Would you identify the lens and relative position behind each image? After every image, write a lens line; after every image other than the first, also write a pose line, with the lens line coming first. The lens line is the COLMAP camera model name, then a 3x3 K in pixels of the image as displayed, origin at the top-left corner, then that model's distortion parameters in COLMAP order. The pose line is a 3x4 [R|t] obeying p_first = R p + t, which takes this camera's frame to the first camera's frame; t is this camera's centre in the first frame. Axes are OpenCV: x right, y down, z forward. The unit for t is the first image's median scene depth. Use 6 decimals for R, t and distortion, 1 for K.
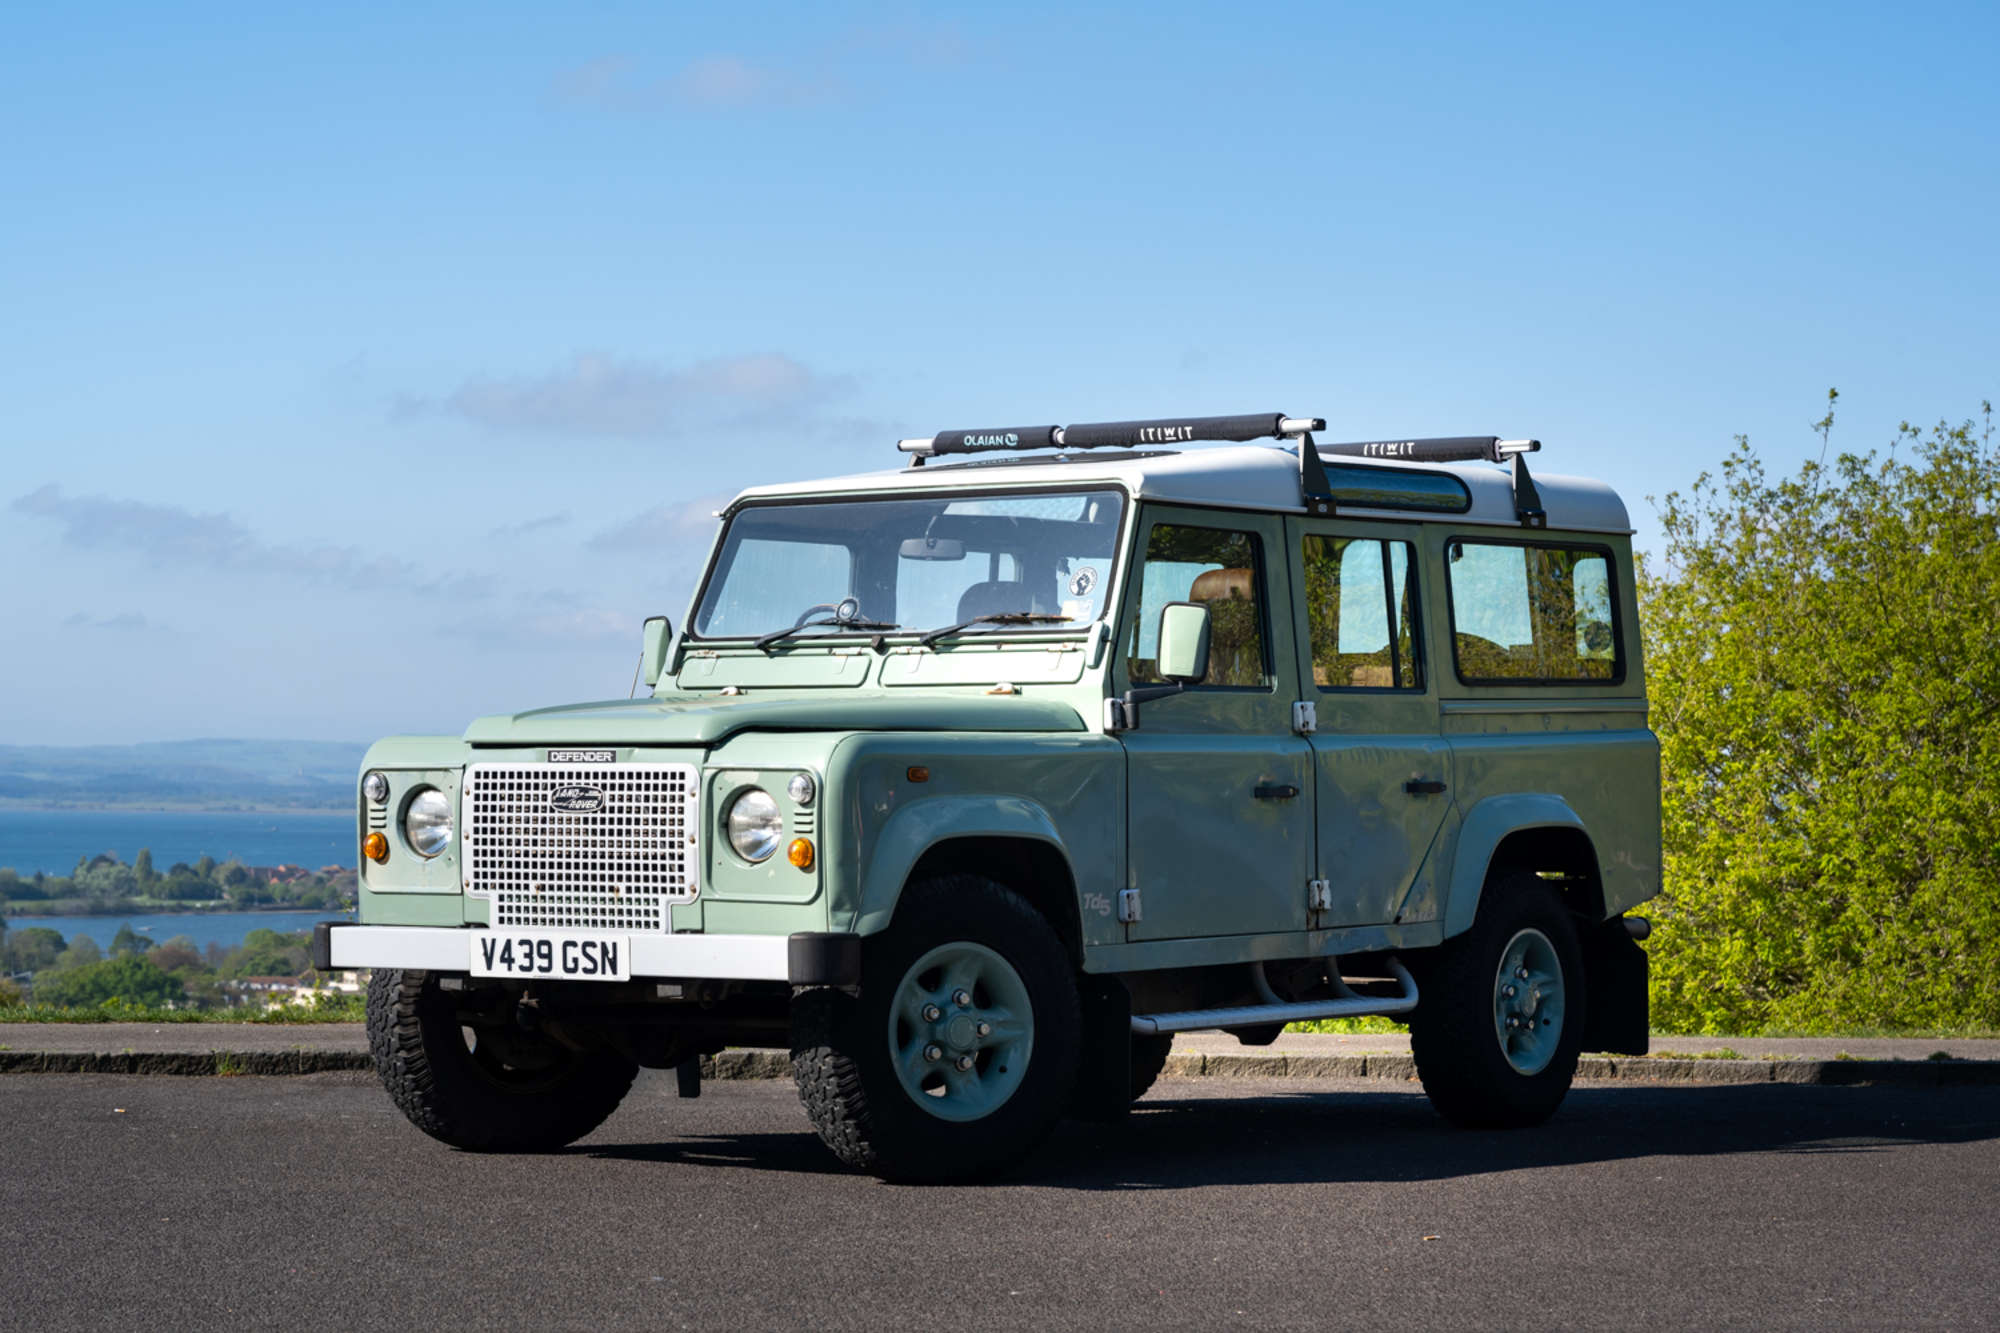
lens RADIAL K [[4041.0, 0, 1000.0], [0, 4041.0, 666.5], [0, 0, 1]] dist [-0.020469, 0.003646]
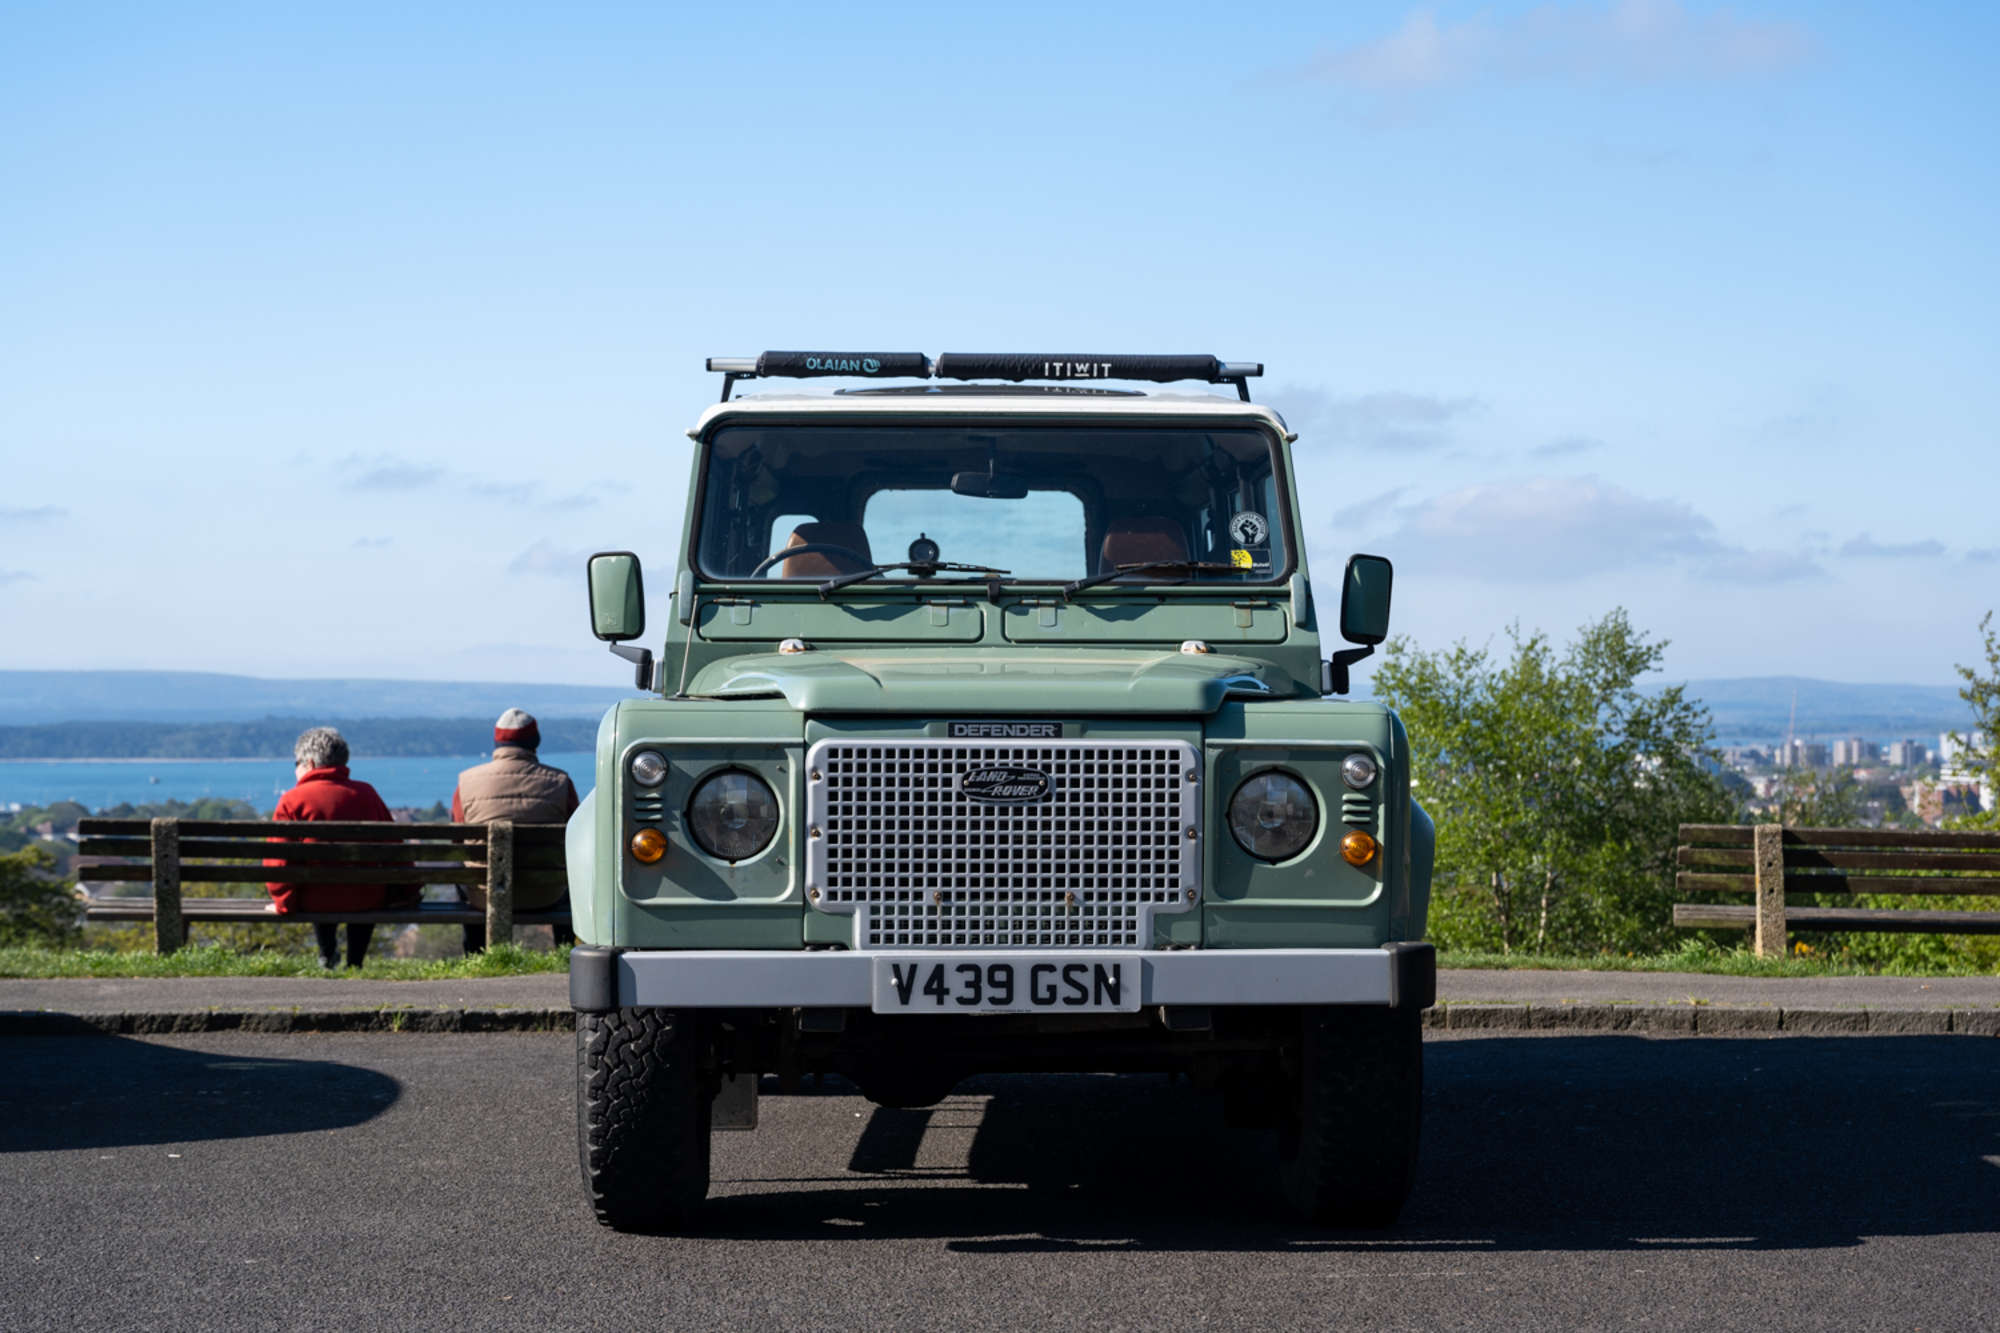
lens RADIAL K [[3247.9, 0, 1000.0], [0, 3247.9, 666.5], [0, 0, 1]] dist [0.010136, 0.002515]
pose [[0.814583, 0.008042, 0.579992, -0.476160], [-0.017366, 0.999794, 0.010527, 0.003115], [-0.579788, -0.018648, 0.814554, 0.481975]]
